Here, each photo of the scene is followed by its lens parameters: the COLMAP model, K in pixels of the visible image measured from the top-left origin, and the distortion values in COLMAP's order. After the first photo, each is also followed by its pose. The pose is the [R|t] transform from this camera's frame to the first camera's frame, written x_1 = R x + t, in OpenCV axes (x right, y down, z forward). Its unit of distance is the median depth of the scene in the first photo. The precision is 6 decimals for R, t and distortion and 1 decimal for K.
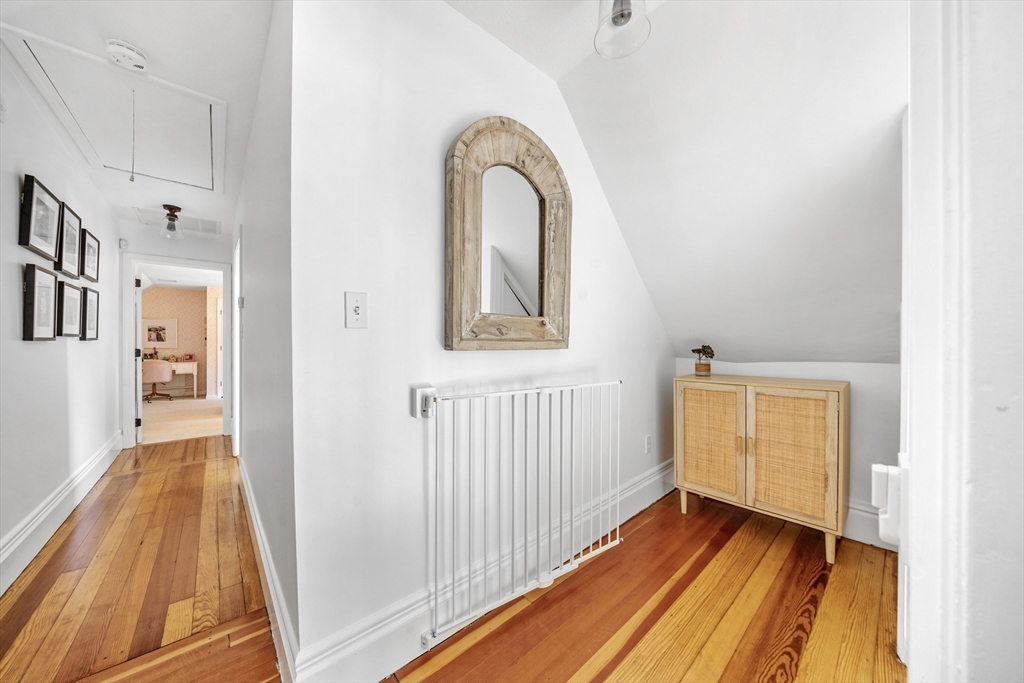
lens RADIAL K [[345.1, 0, 510.0], [0, 345.1, 345.0], [0, 0, 1]] dist [-0.001363, -0.000027]
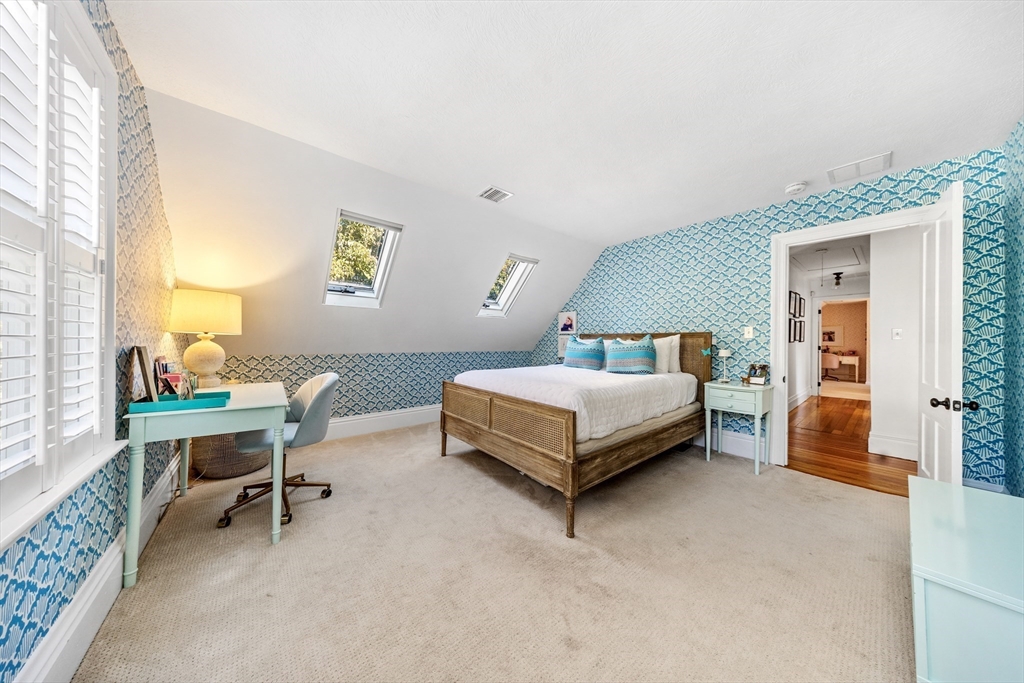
lens RADIAL K [[304.6, 0, 510.4], [0, 304.6, 340.9], [0, 0, 1]] dist [0.000096, 0.000004]
pose [[-0.032834, 0.001141, -0.999460, 0.343677], [-0.008393, 0.999964, 0.001417, -0.002245], [0.999426, 0.008435, -0.032823, -0.339577]]
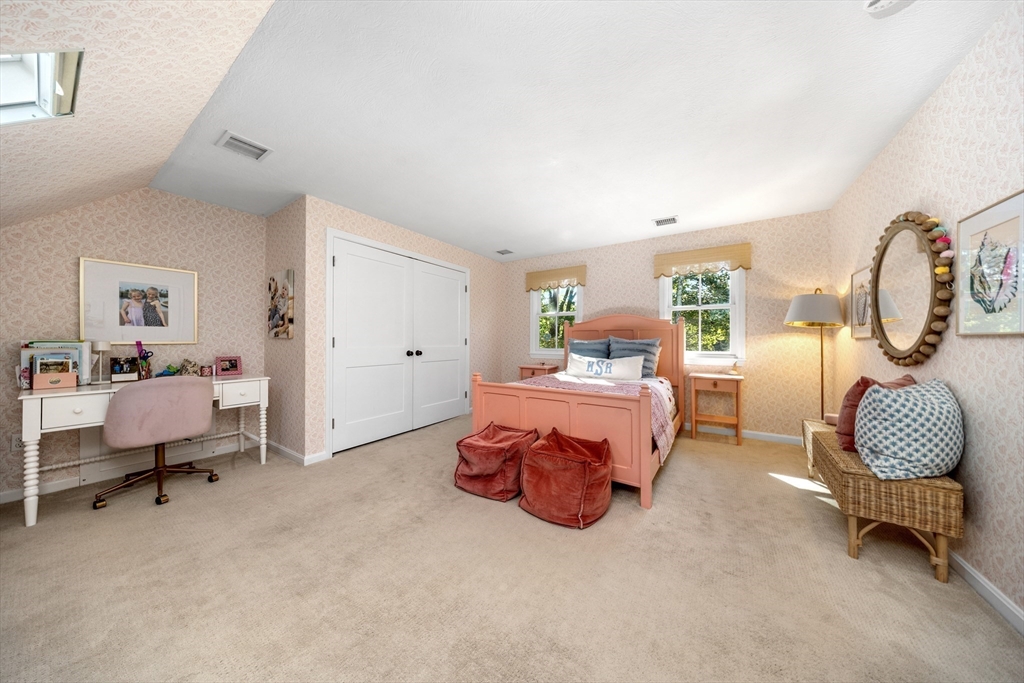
lens RADIAL K [[312.1, 0, 512.5], [0, 312.1, 336.2], [0, 0, 1]] dist [0.000167, 0.000008]
pose [[0.964911, -0.000372, 0.262576, -0.733770], [0.001222, 0.999995, -0.003071, 0.002769], [-0.262573, 0.003284, 0.964907, 0.567259]]
